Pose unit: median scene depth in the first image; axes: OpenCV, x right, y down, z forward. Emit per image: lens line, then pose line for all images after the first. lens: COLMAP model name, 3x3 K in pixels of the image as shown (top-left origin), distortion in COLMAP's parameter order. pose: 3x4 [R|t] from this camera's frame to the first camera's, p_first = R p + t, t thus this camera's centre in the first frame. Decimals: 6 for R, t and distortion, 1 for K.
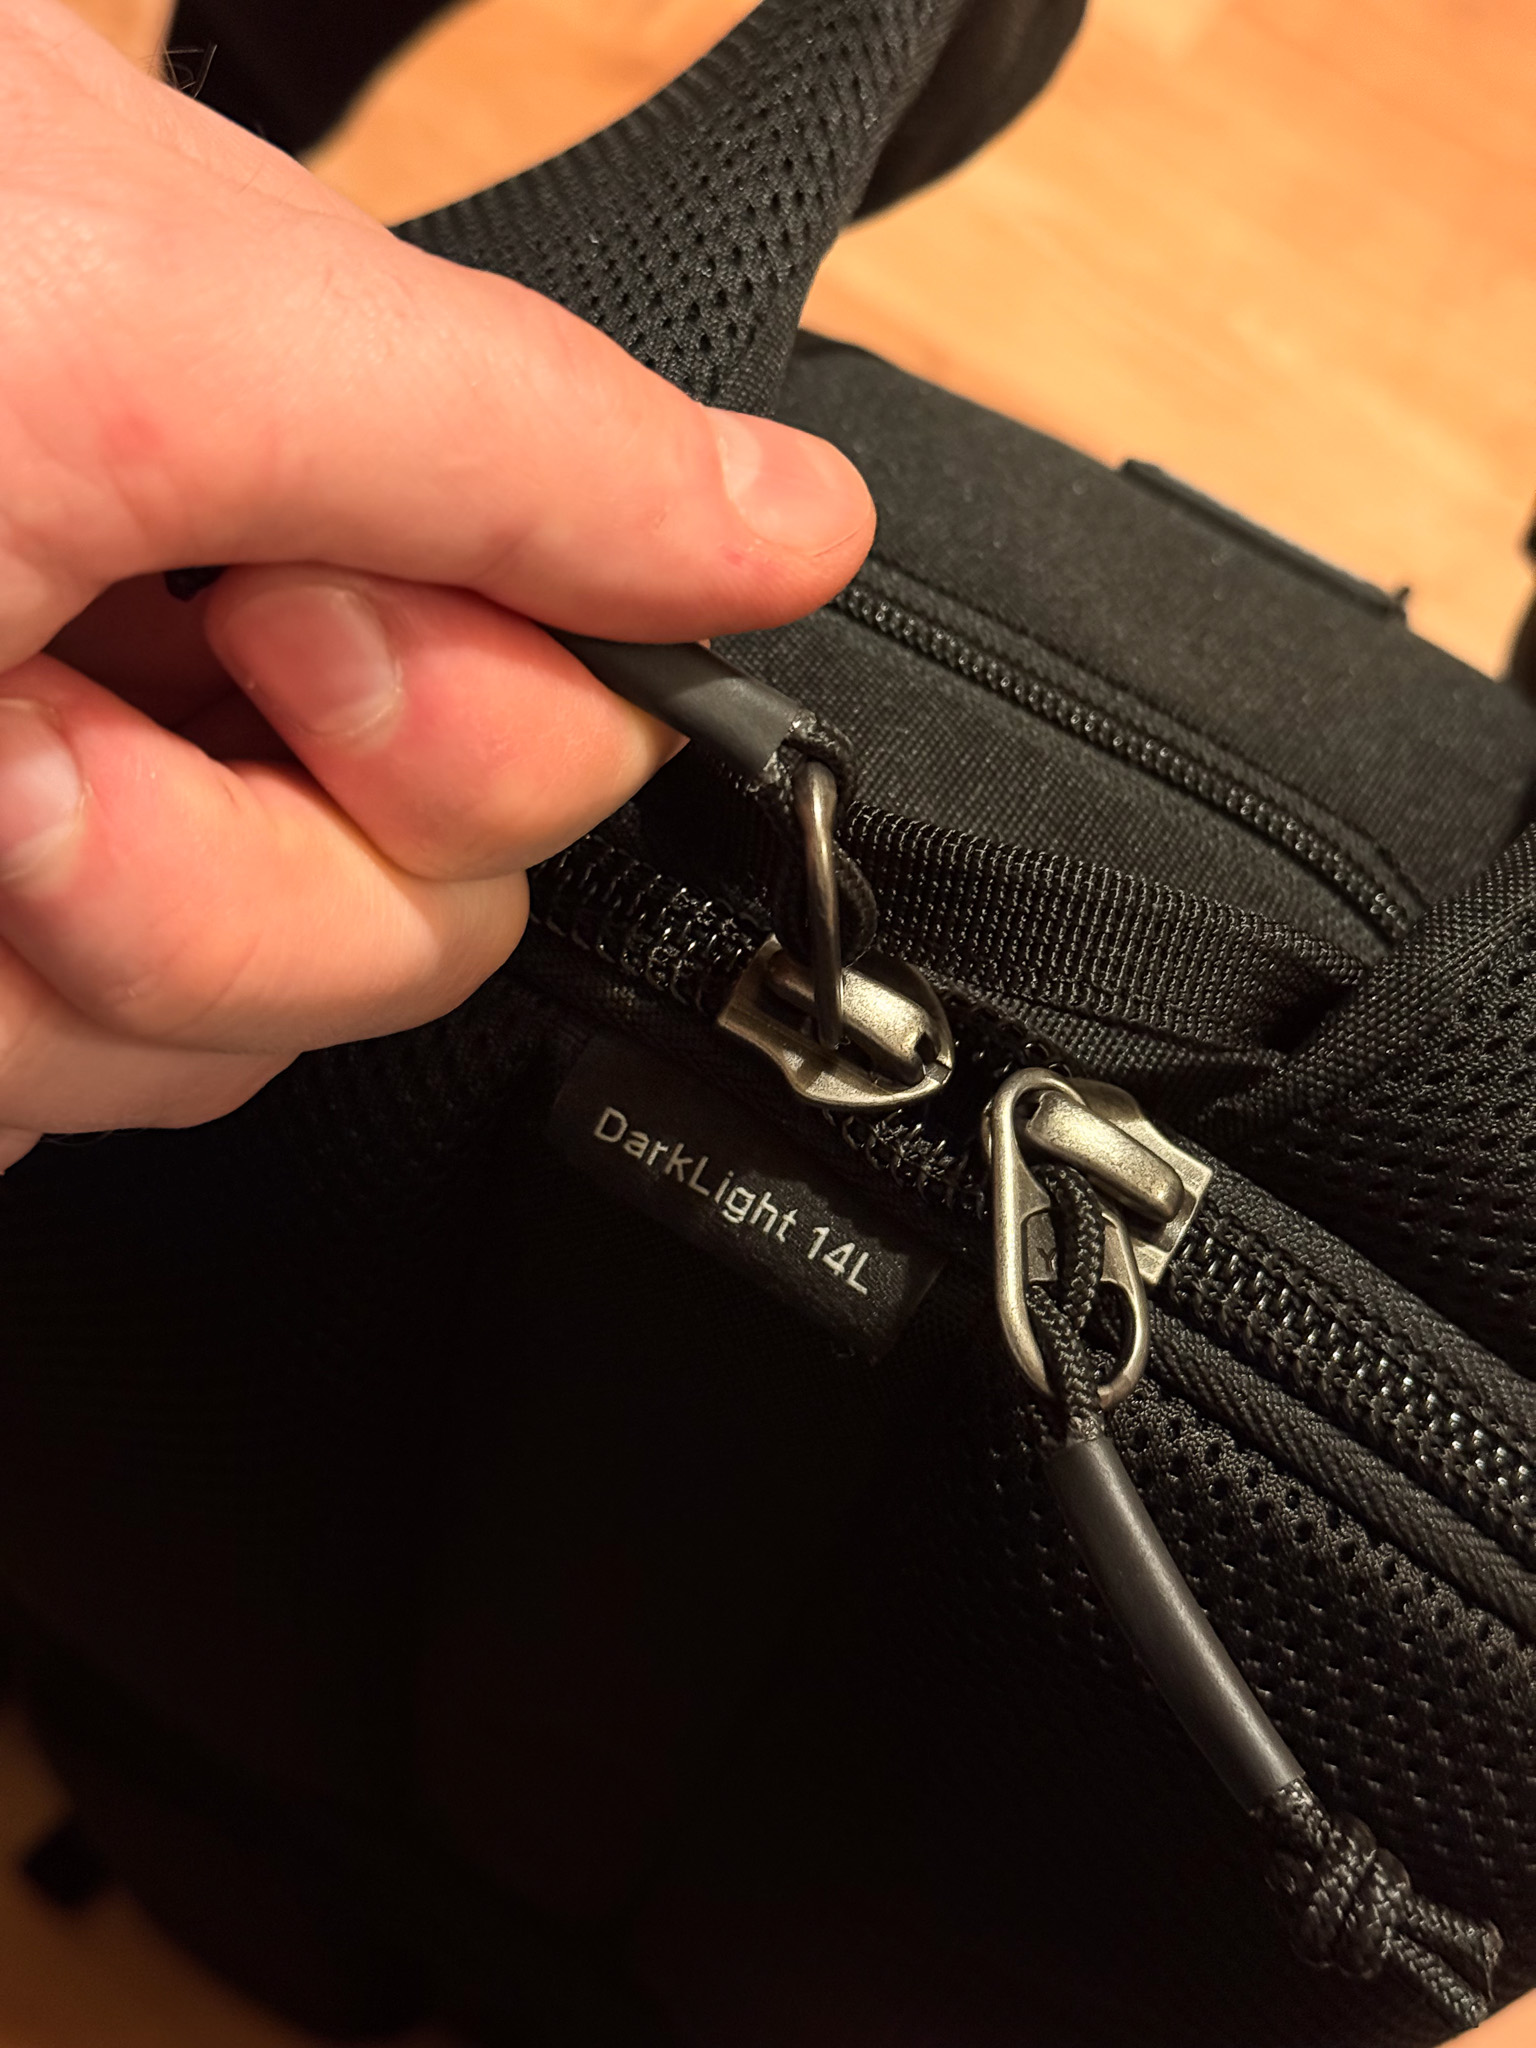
lens RADIAL K [[3015.0, 0, 768.0], [0, 3015.0, 1024.0], [0, 0, 1]] dist [0.339390, -2.151617]
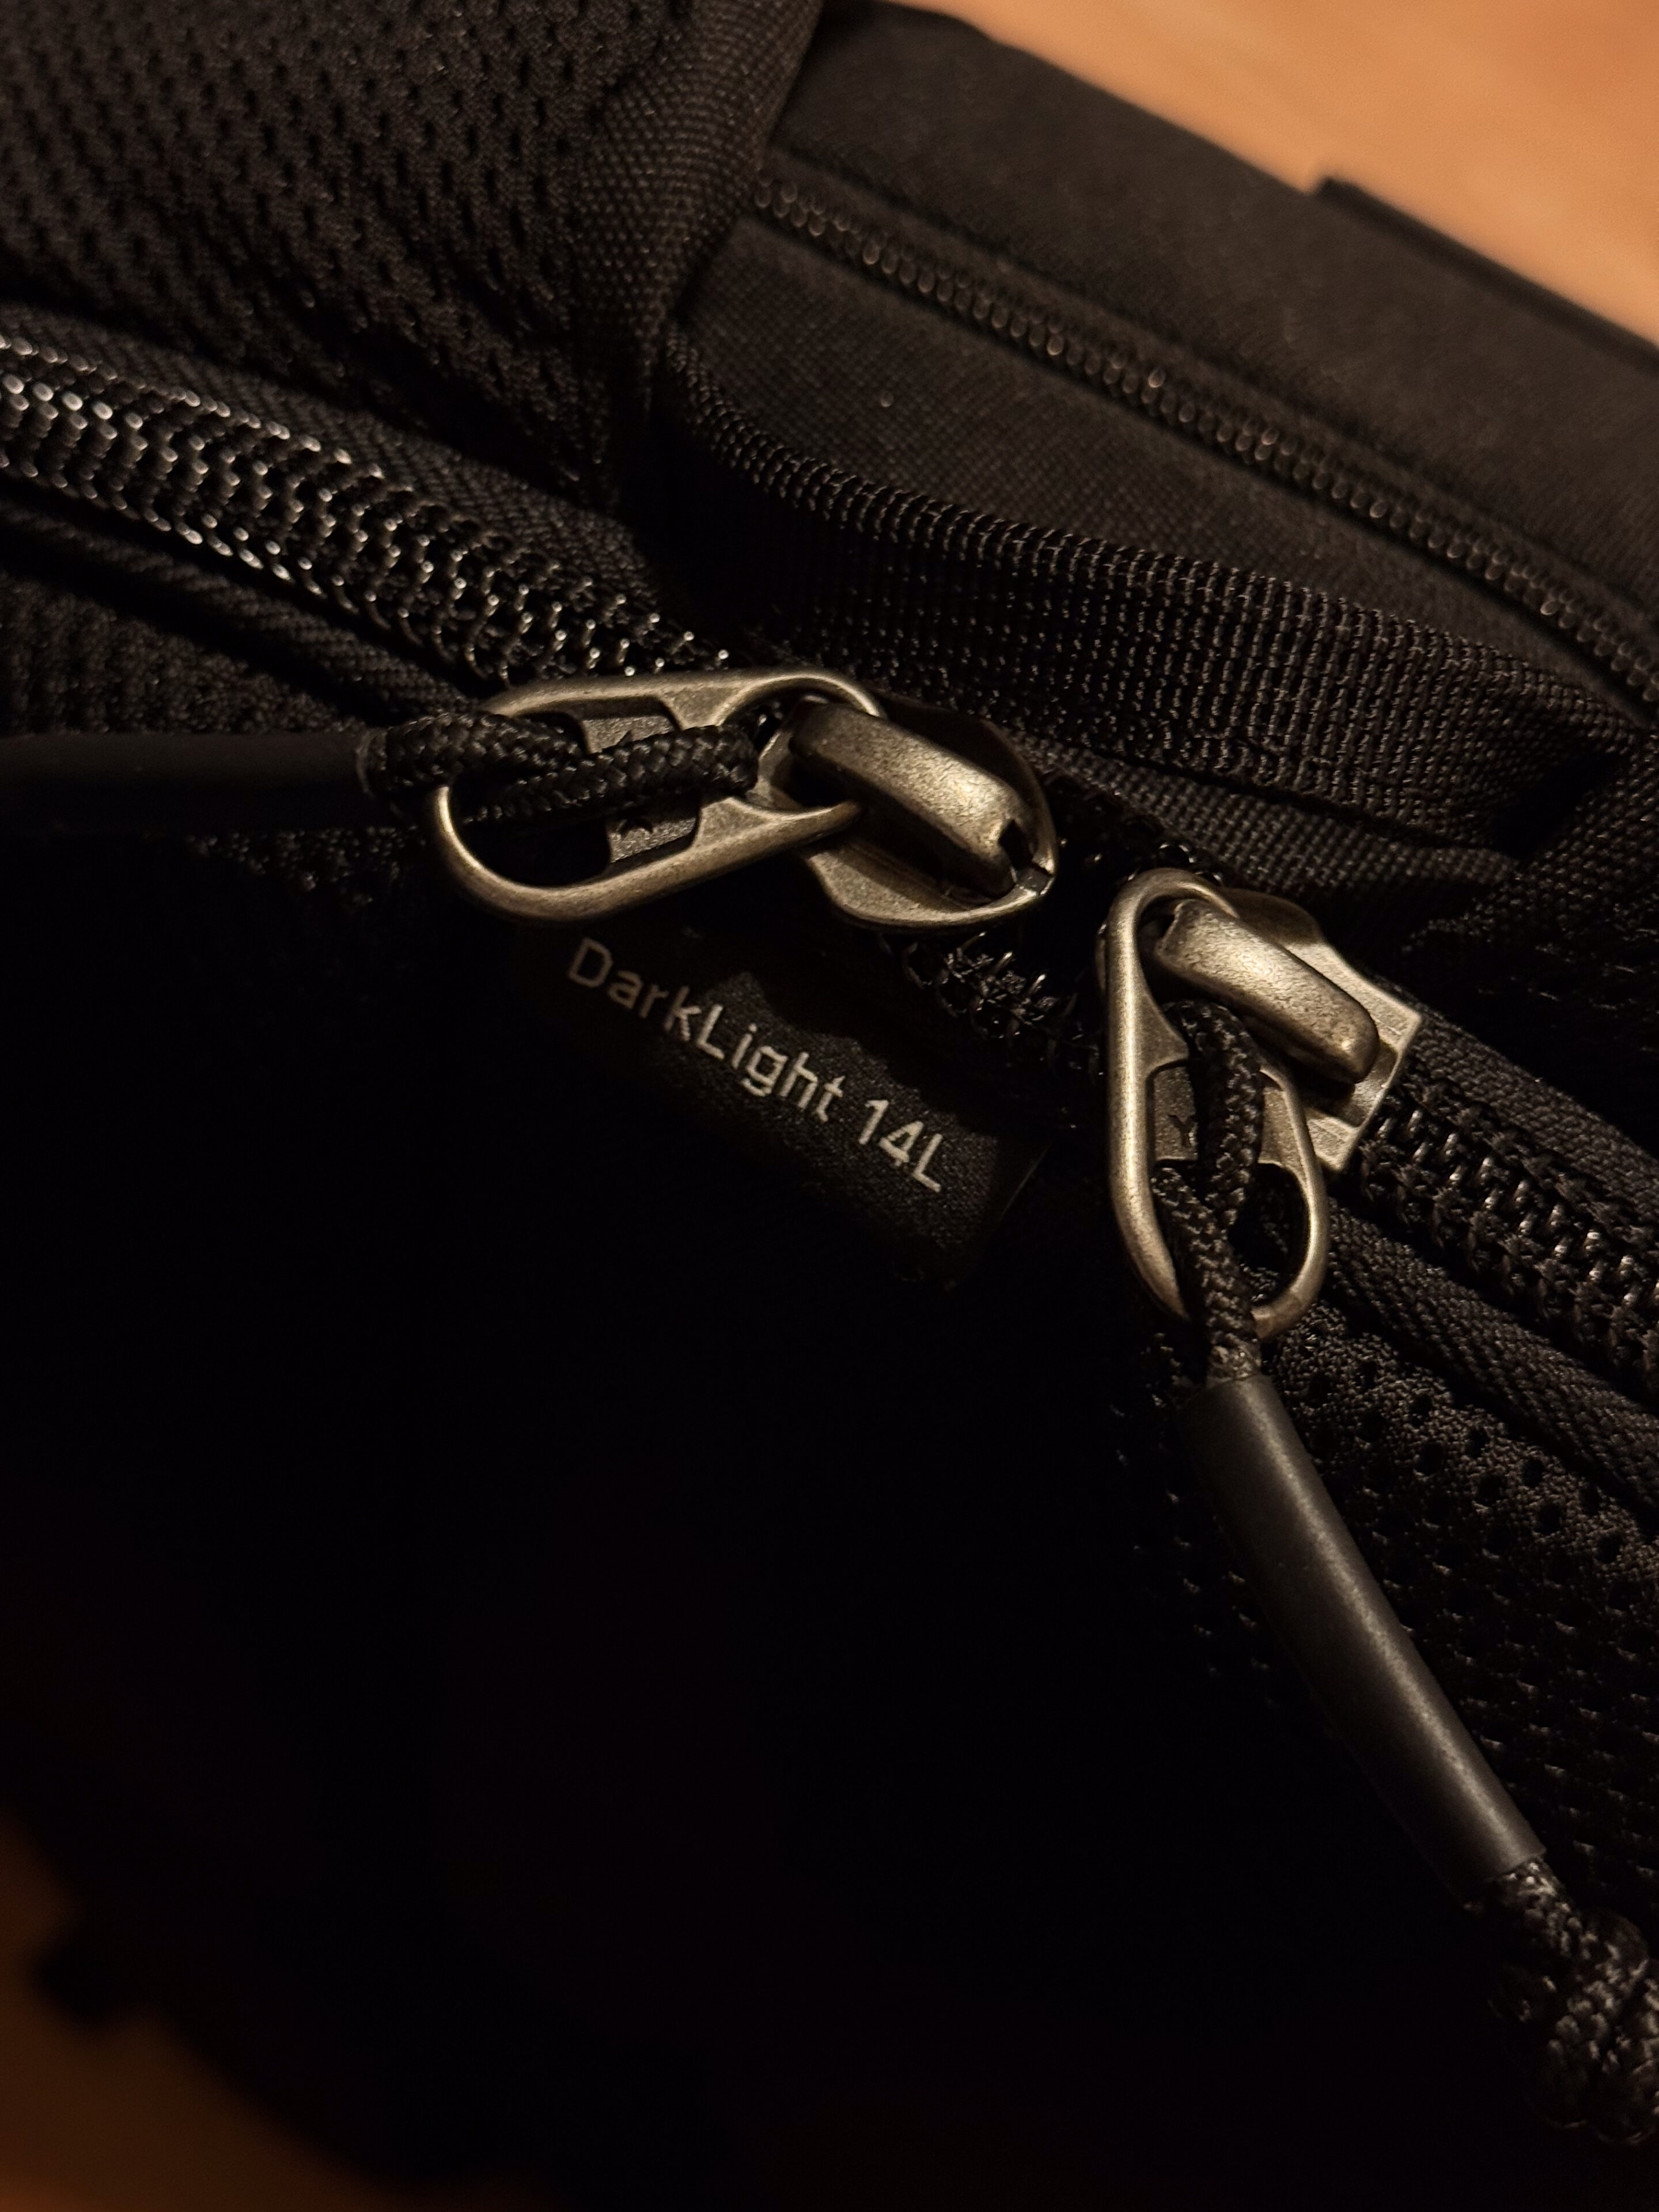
lens RADIAL K [[3256.5, 0, 829.5], [0, 3256.5, 1106.0], [0, 0, 1]] dist [0.339390, -2.151617]
pose [[0.998991, -0.000205, -0.044906, 0.042078], [0.000698, 0.999940, 0.010952, 0.061130], [0.044901, -0.010972, 0.998931, 0.221508]]
